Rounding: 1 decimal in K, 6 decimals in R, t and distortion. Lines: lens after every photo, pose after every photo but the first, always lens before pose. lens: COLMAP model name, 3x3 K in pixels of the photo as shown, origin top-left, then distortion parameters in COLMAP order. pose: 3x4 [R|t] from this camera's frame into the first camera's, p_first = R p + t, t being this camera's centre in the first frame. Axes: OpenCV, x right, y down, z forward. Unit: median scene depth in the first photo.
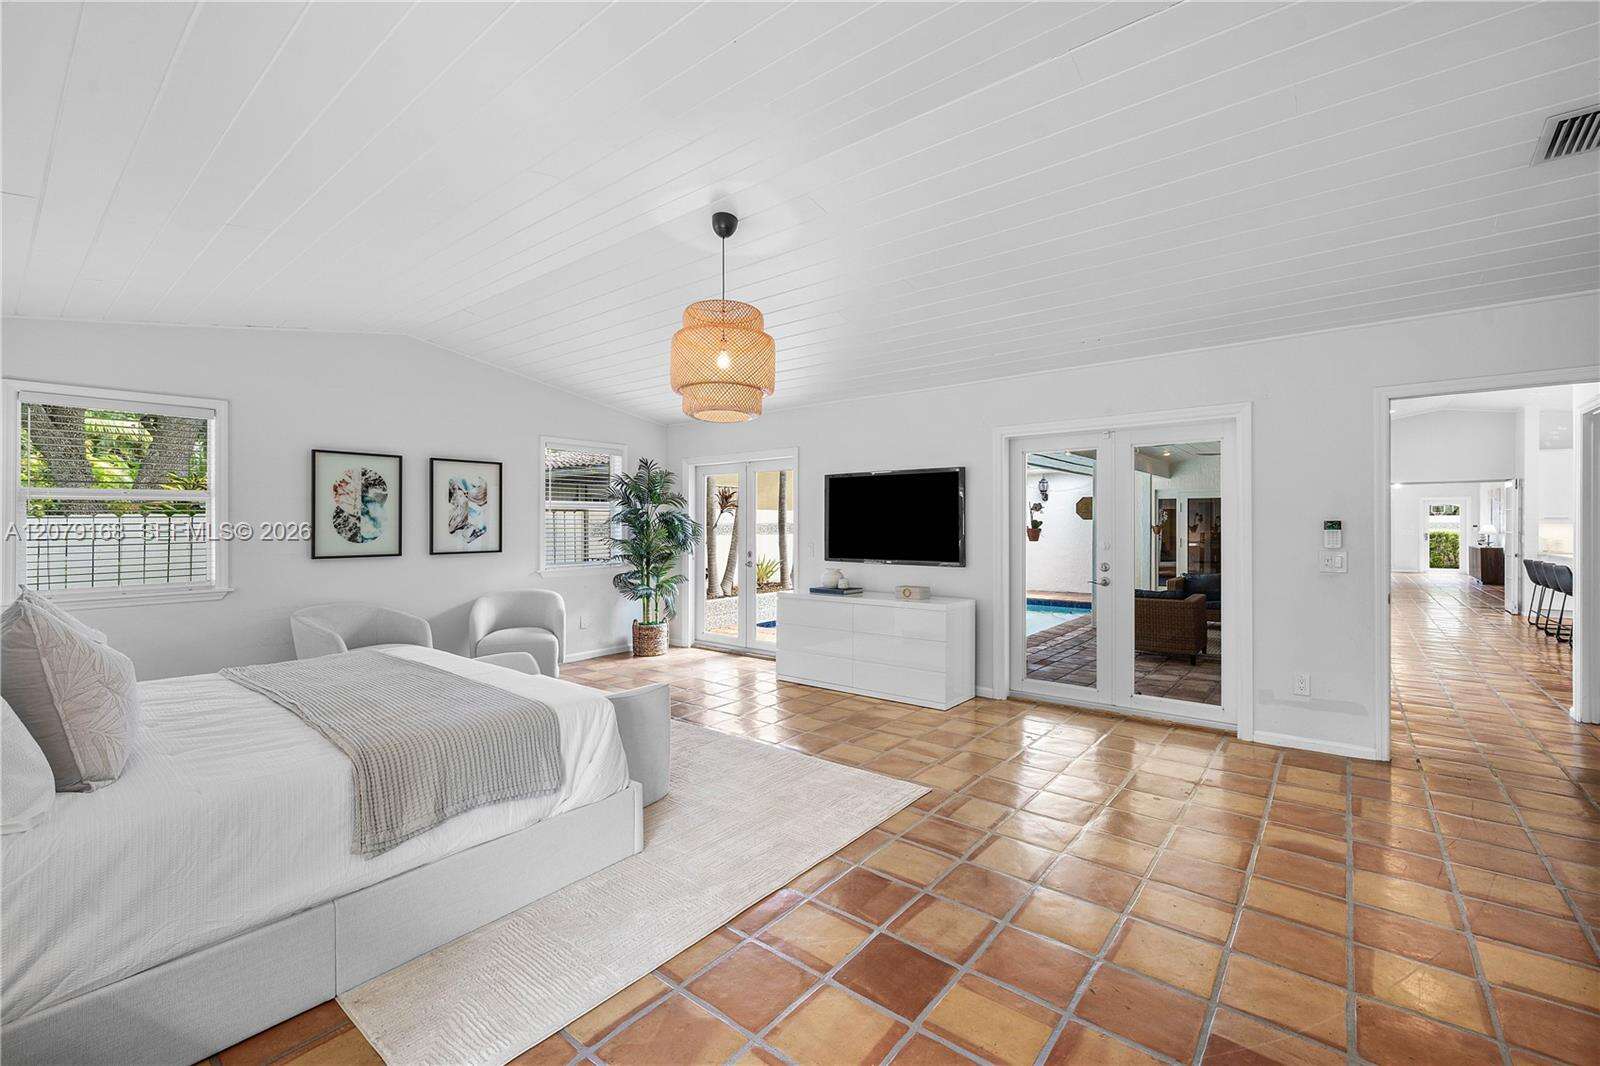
lens RADIAL K [[676.5, 0, 800.0], [0, 676.5, 533.0], [0, 0, 1]] dist [-0.017691, 0.000036]
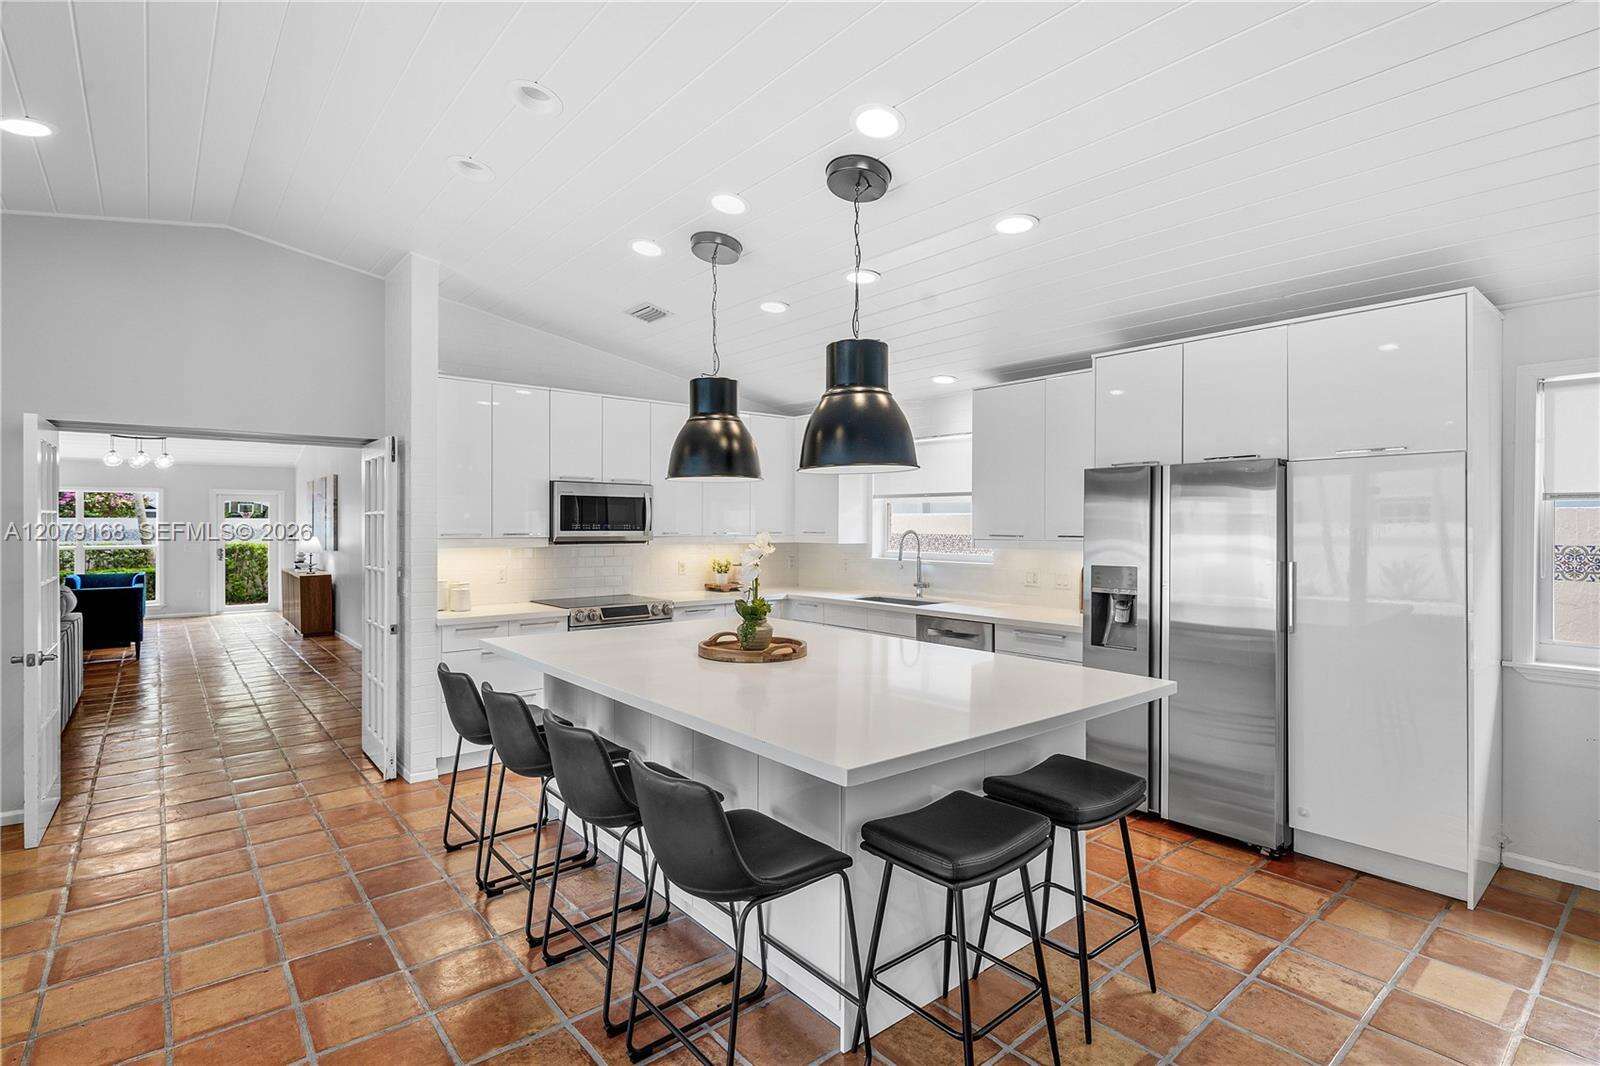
lens RADIAL K [[767.1, 0, 800.0], [0, 767.1, 533.0], [0, 0, 1]] dist [0.000759, 0.000045]
pose [[0.183943, -0.000179, 0.982937, 0.394239], [0.001537, 0.999999, -0.000106, -0.013936], [-0.982936, 0.001531, 0.183944, 0.395414]]
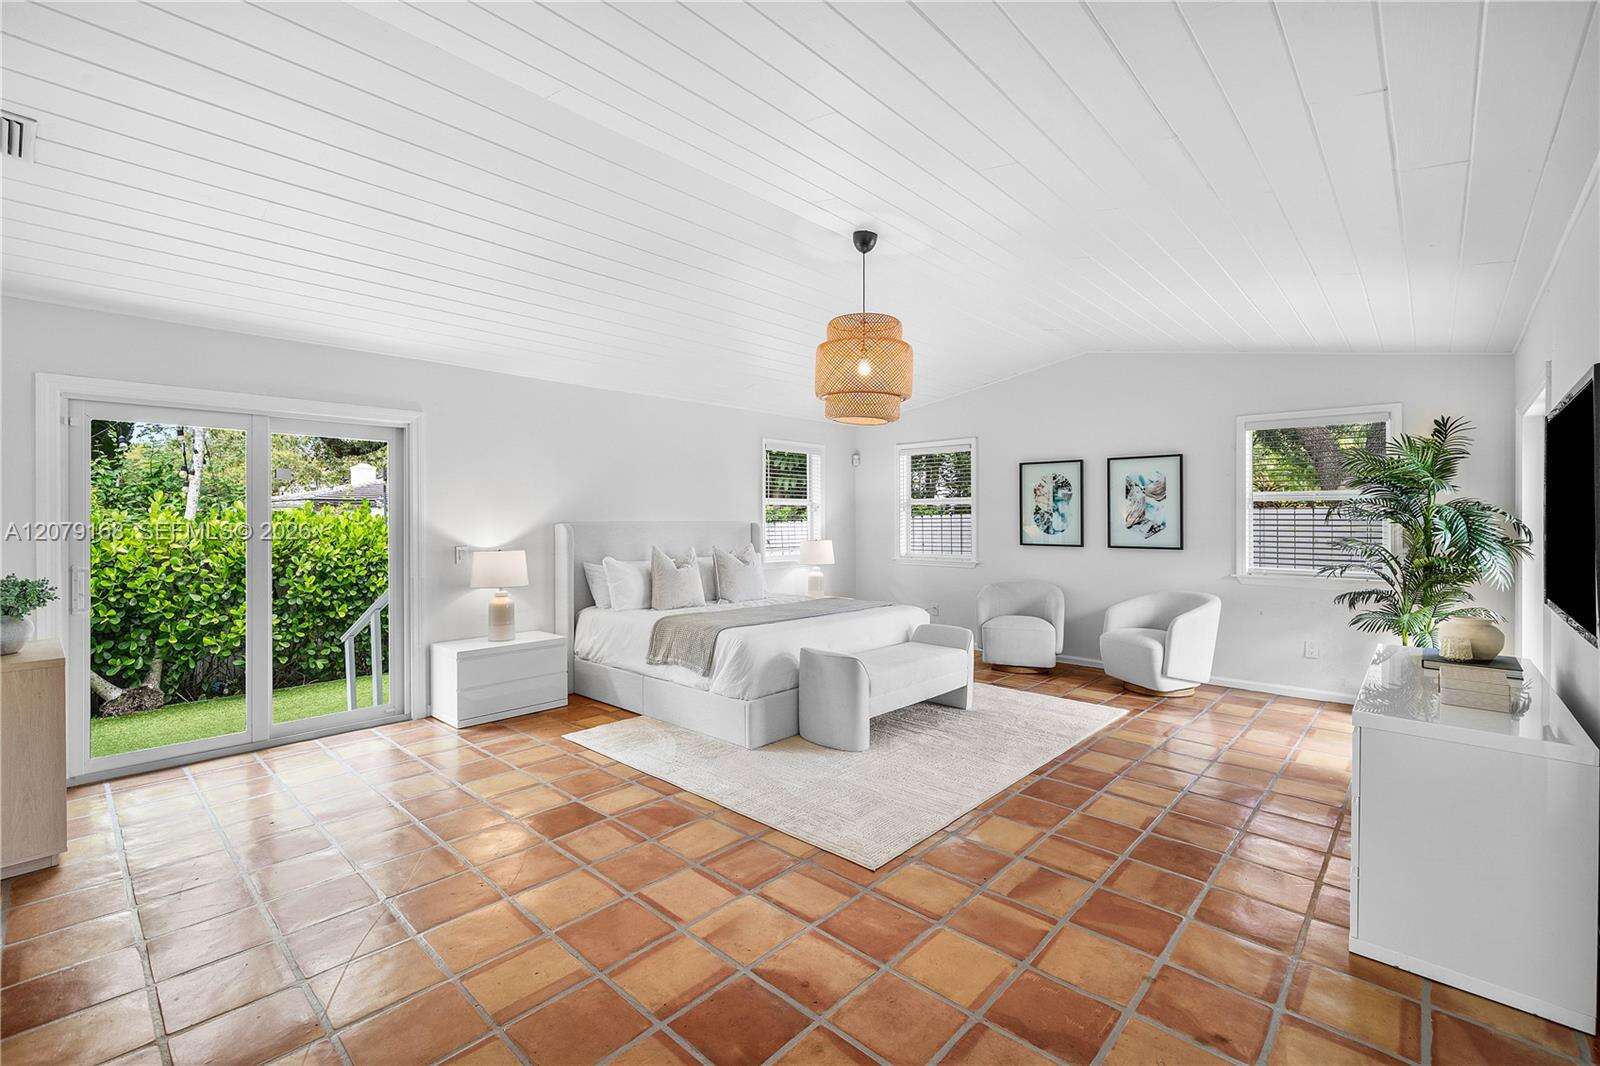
lens RADIAL K [[684.5, 0, 800.0], [0, 684.5, 533.0], [0, 0, 1]] dist [0.000441, 0.000036]
pose [[-0.060398, 0.027126, -0.997806, 0.617246], [-0.011958, 0.999539, 0.027897, -0.017235], [0.998103, 0.013617, -0.060046, 0.607602]]
